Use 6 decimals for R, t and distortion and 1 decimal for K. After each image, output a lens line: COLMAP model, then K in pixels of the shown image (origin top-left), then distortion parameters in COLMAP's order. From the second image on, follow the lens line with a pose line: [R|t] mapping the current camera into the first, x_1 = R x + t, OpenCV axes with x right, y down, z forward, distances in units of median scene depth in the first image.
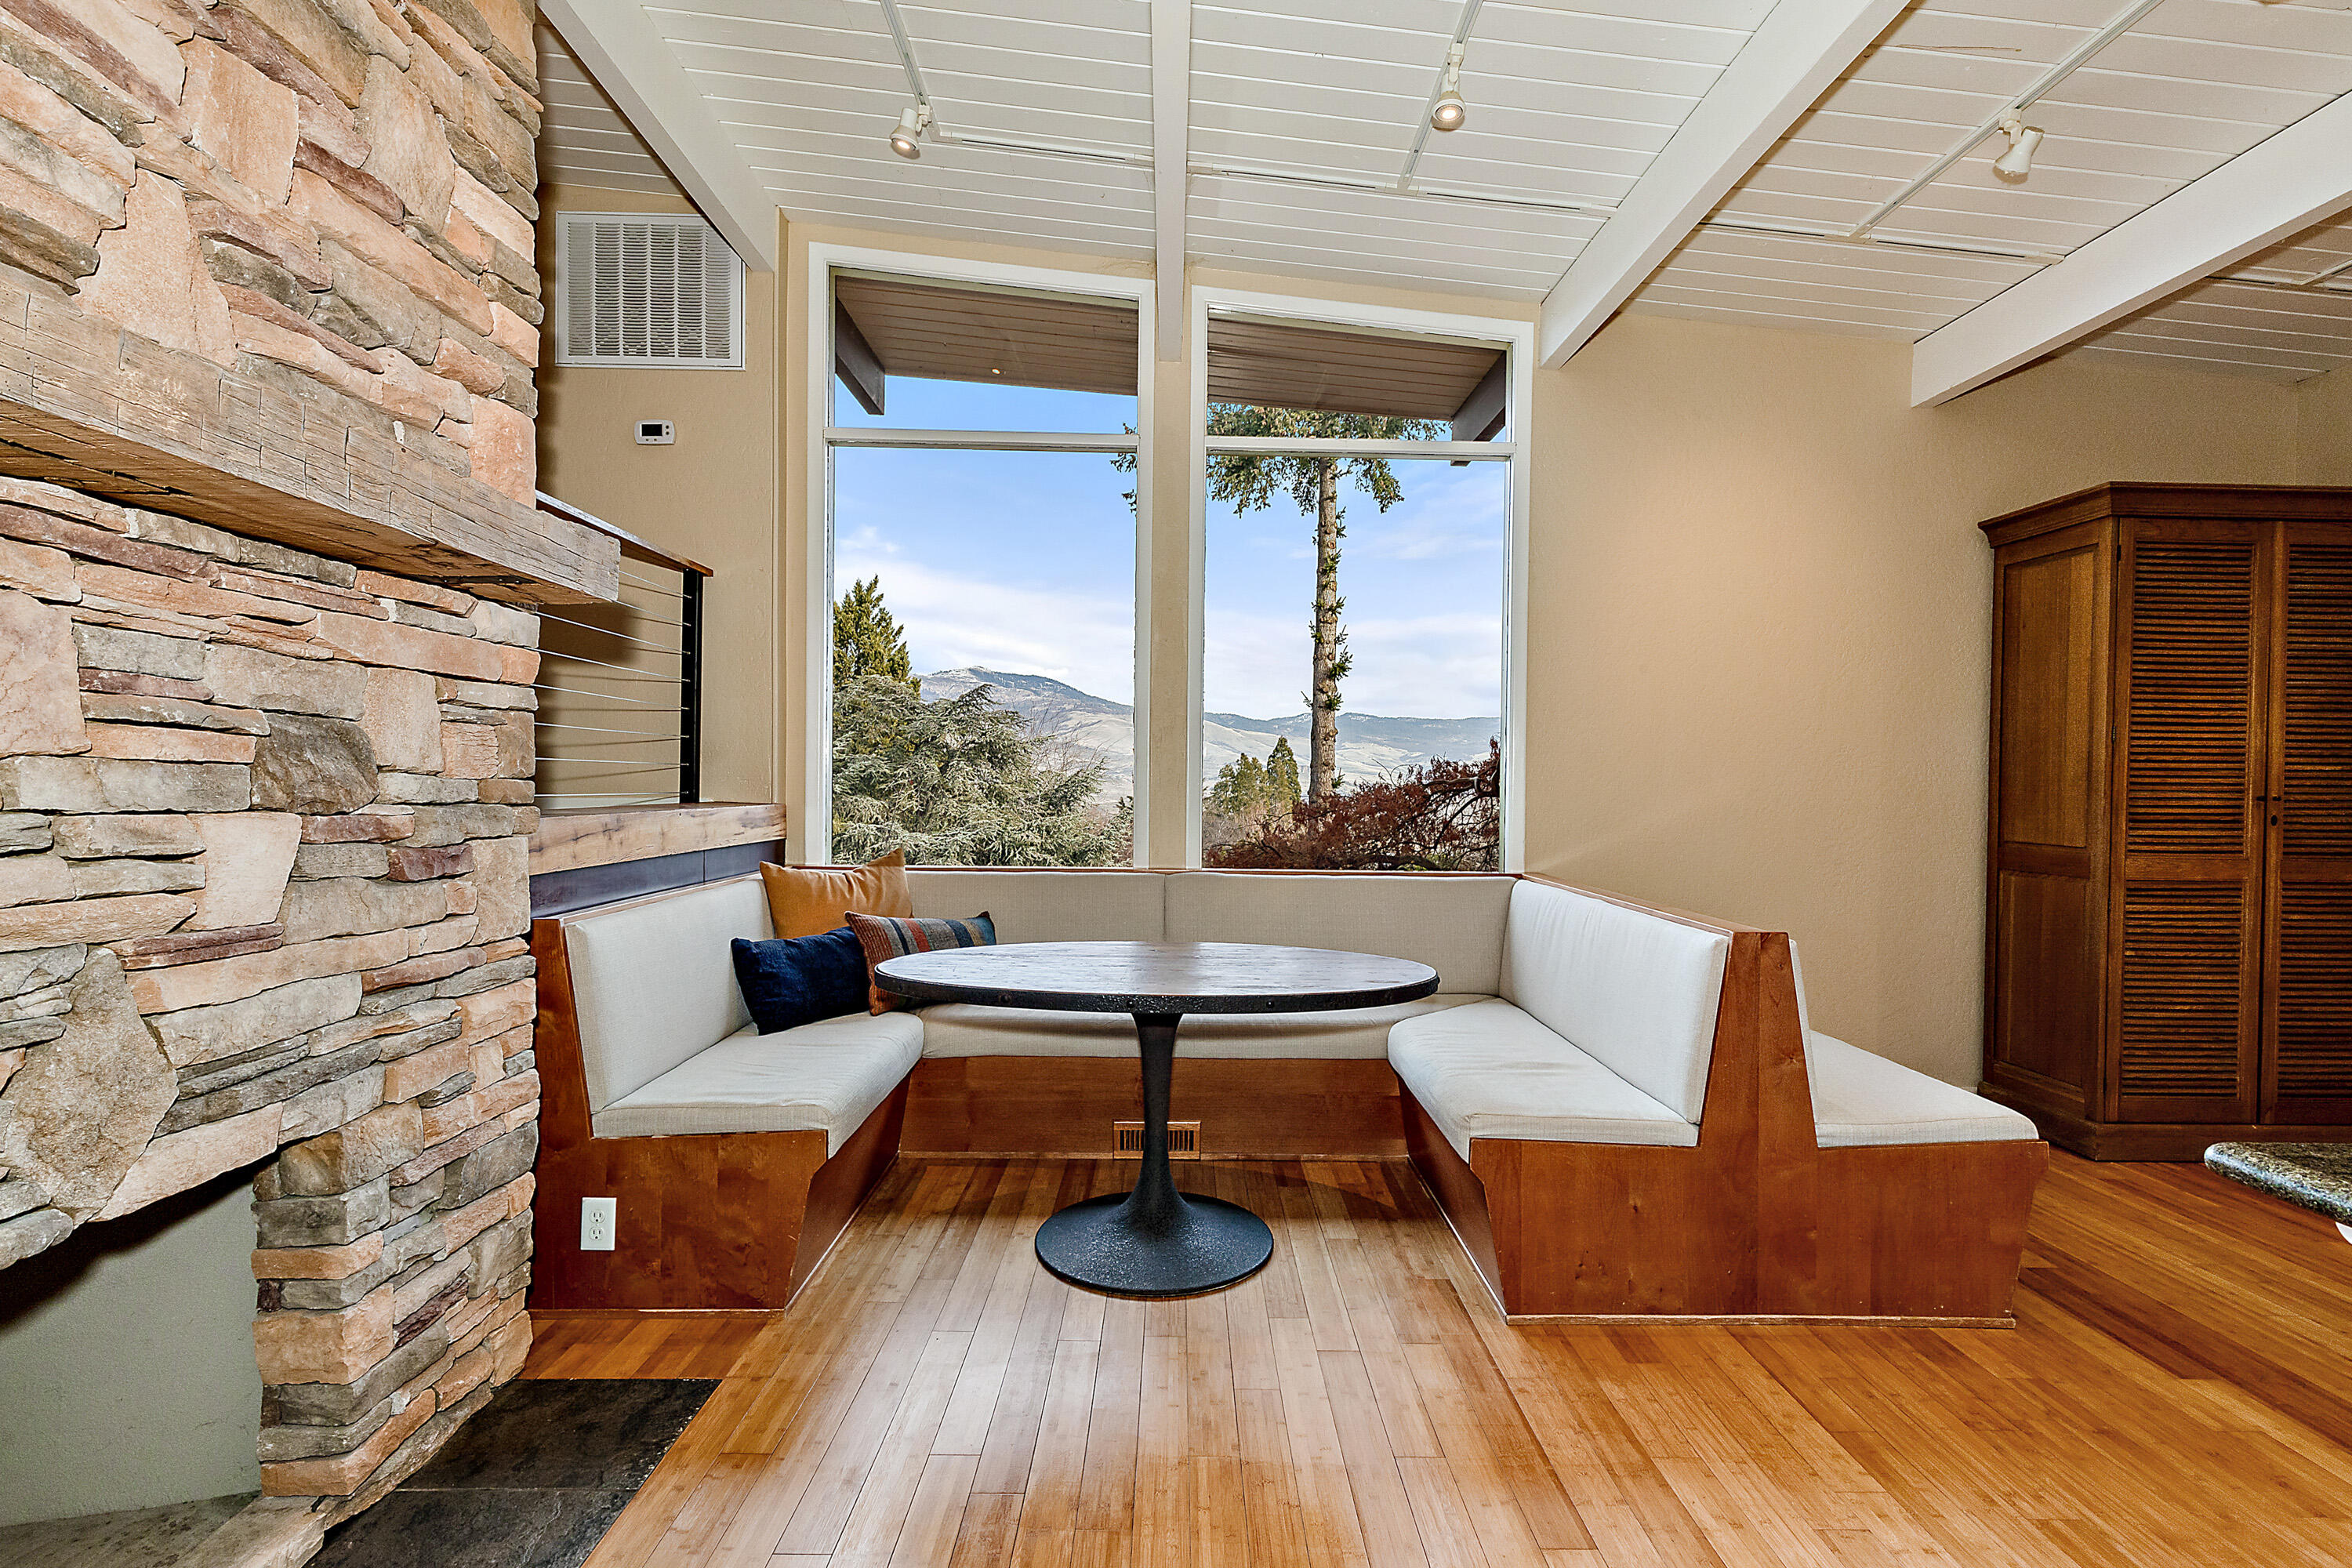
lens RADIAL K [[1075.0, 0, 1188.1], [0, 1075.0, 791.8], [0, 0, 1]] dist [0.002483, 0.000850]
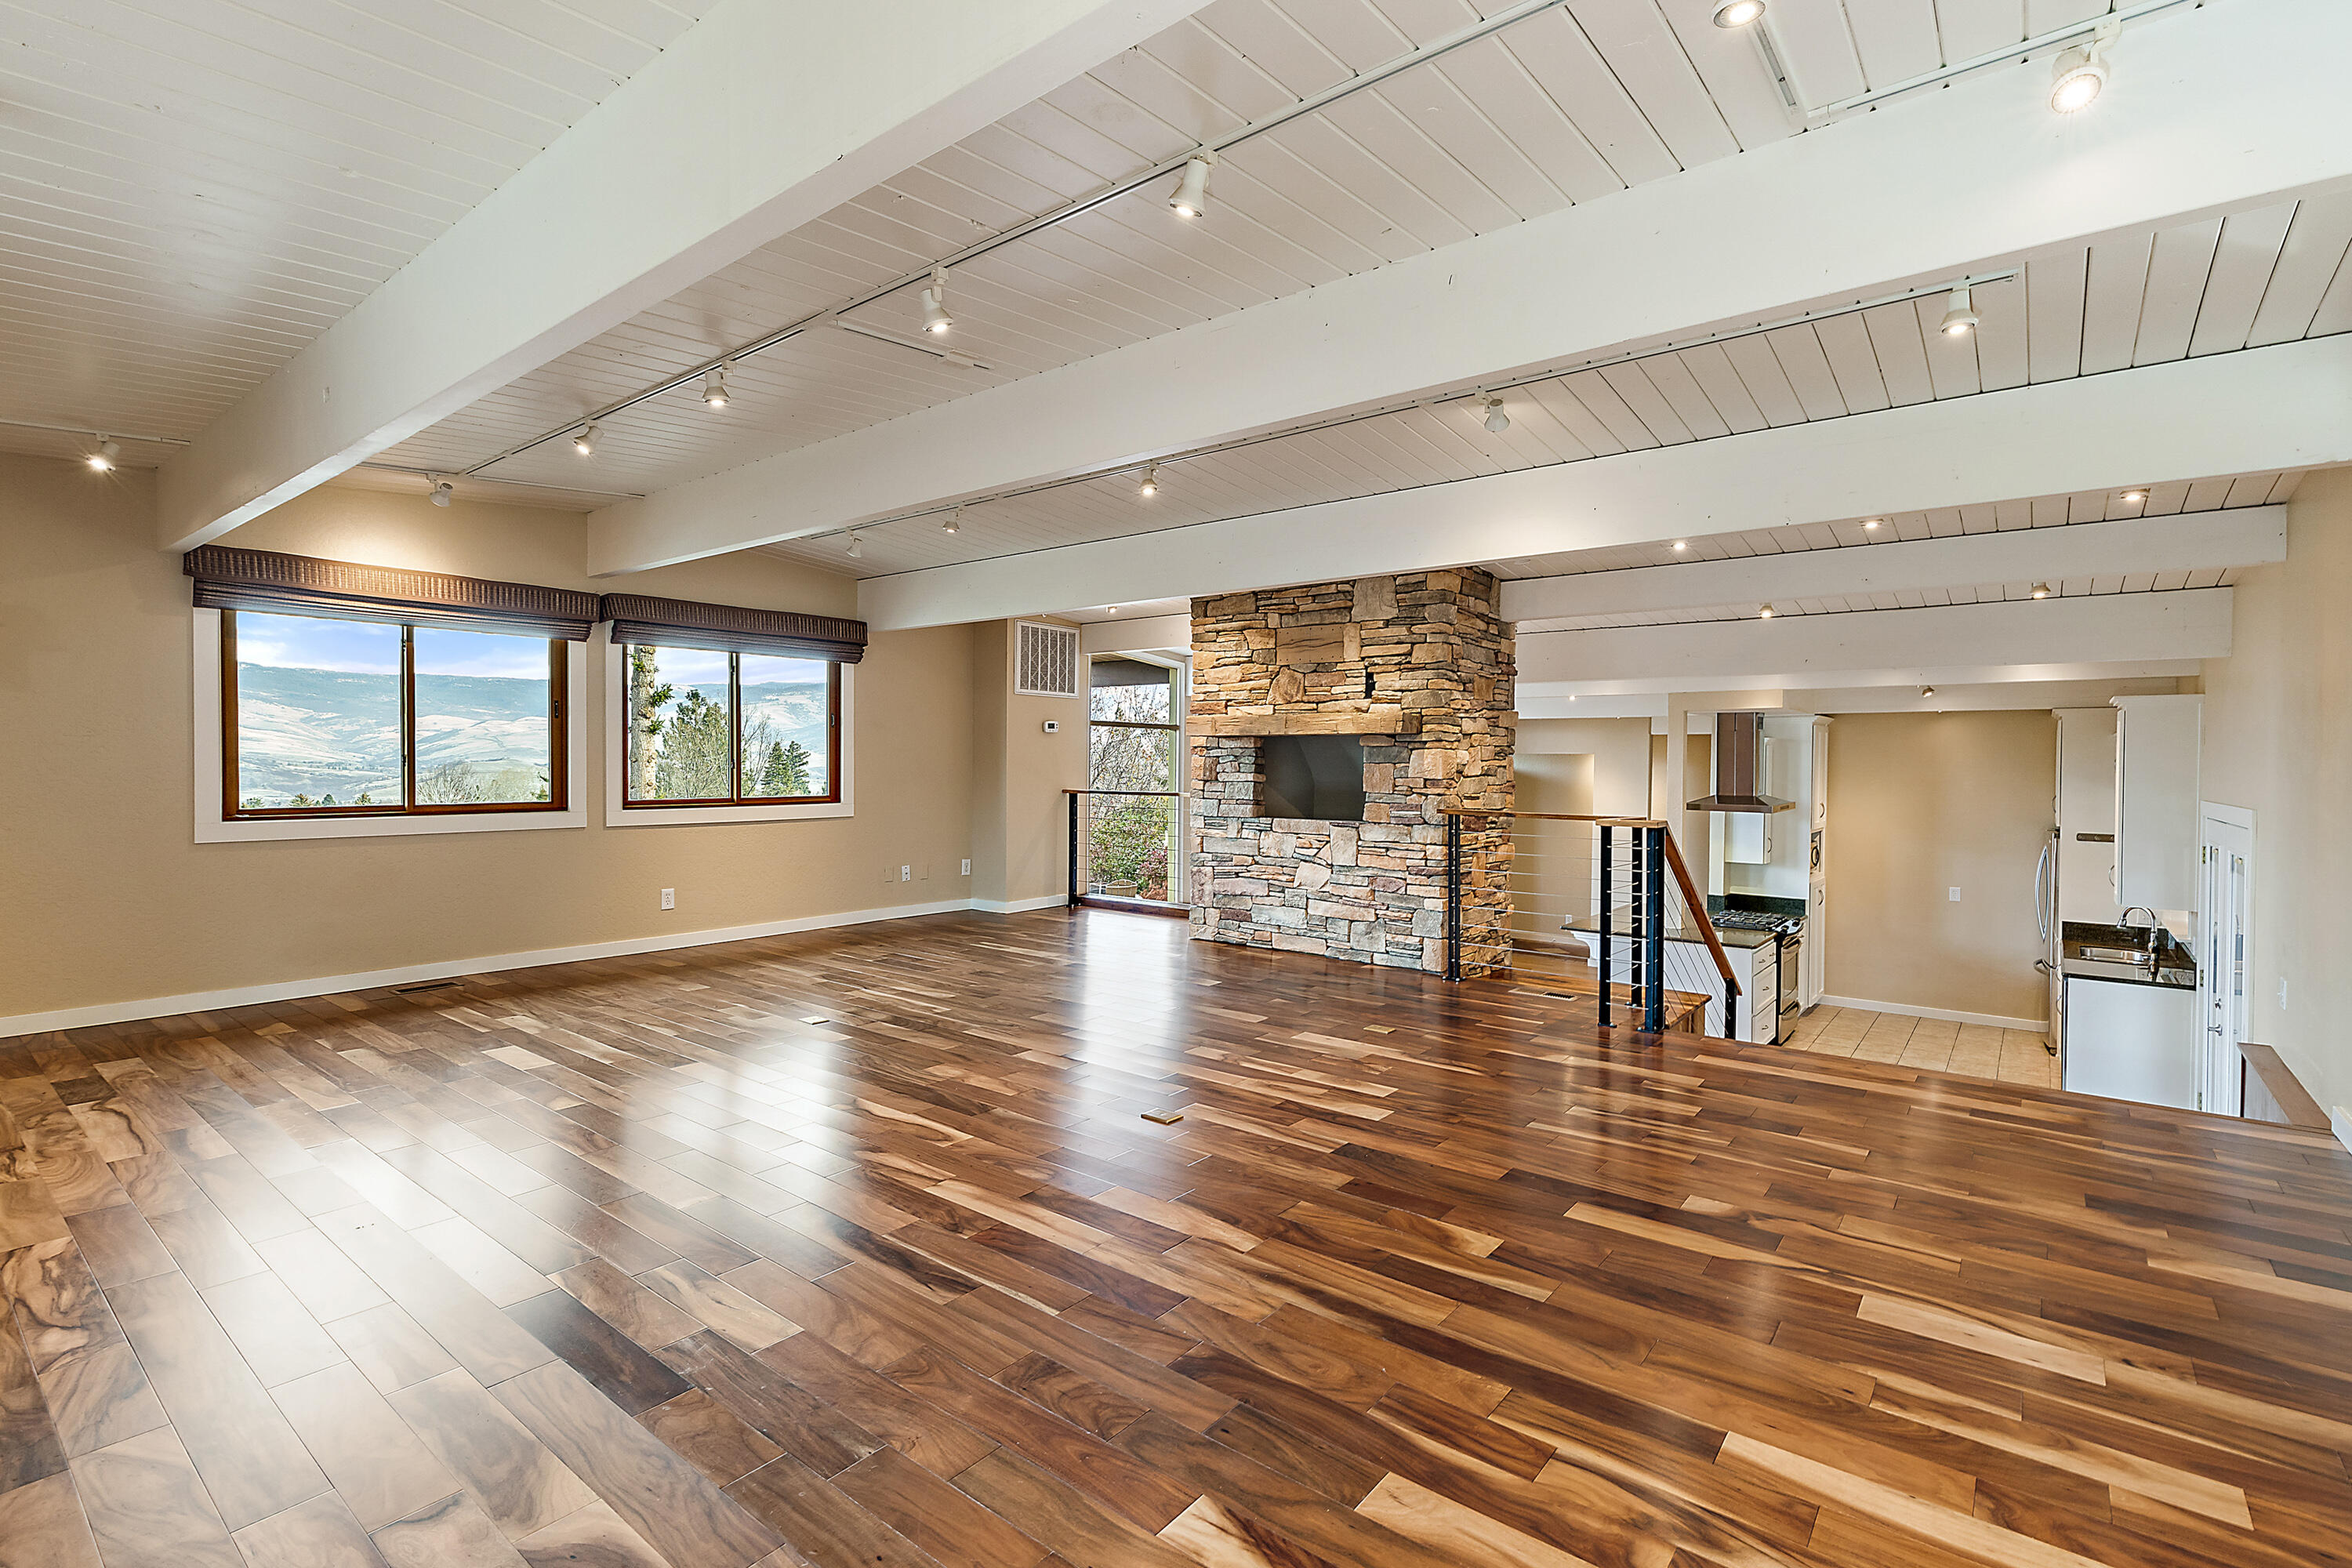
lens RADIAL K [[1075.0, 0, 1188.1], [0, 1075.0, 791.8], [0, 0, 1]] dist [0.002483, 0.000850]
pose [[0.630148, -0.035931, 0.775643, -3.619408], [0.011043, 0.999242, 0.037318, -0.512562], [-0.776396, -0.014951, 0.630068, -0.987374]]
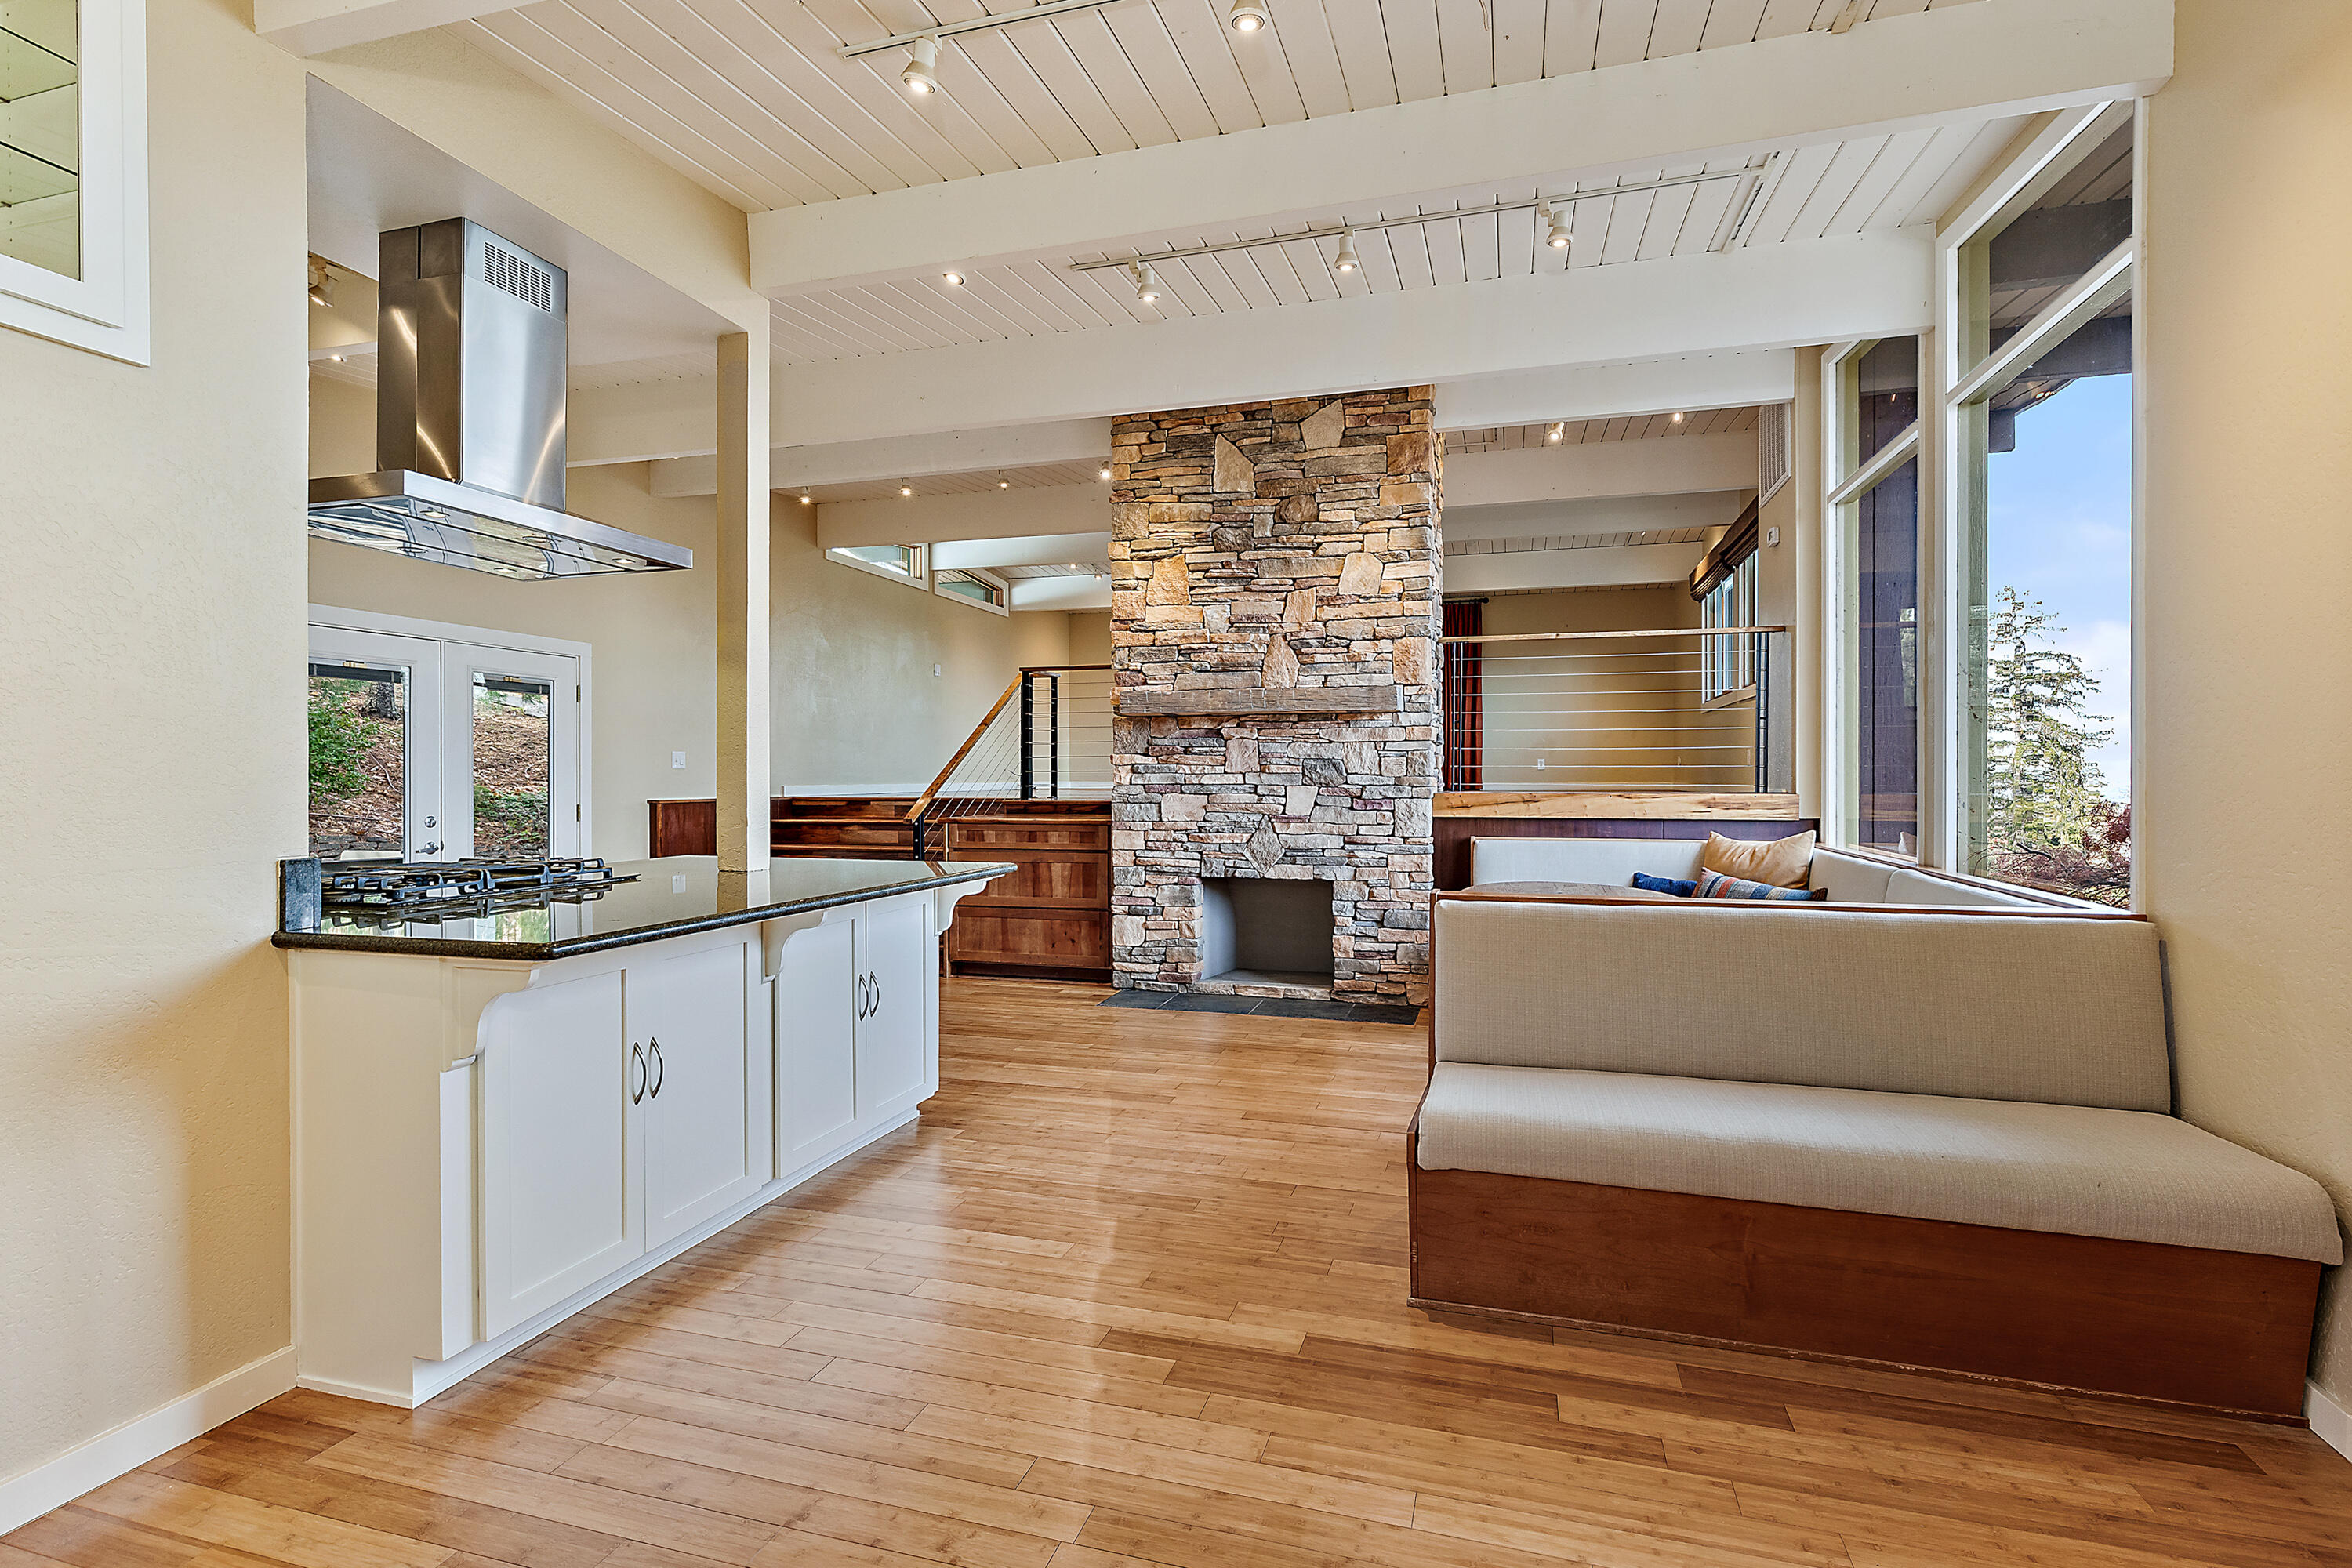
lens RADIAL K [[1075.5, 0, 1200.7], [0, 1075.5, 783.8], [0, 0, 1]] dist [0.000095, 0.000109]
pose [[-0.290533, -0.004301, -0.956855, 1.957645], [-0.009631, 0.999952, -0.001571, 0.014427], [0.956816, 0.008760, -0.290561, 1.206651]]
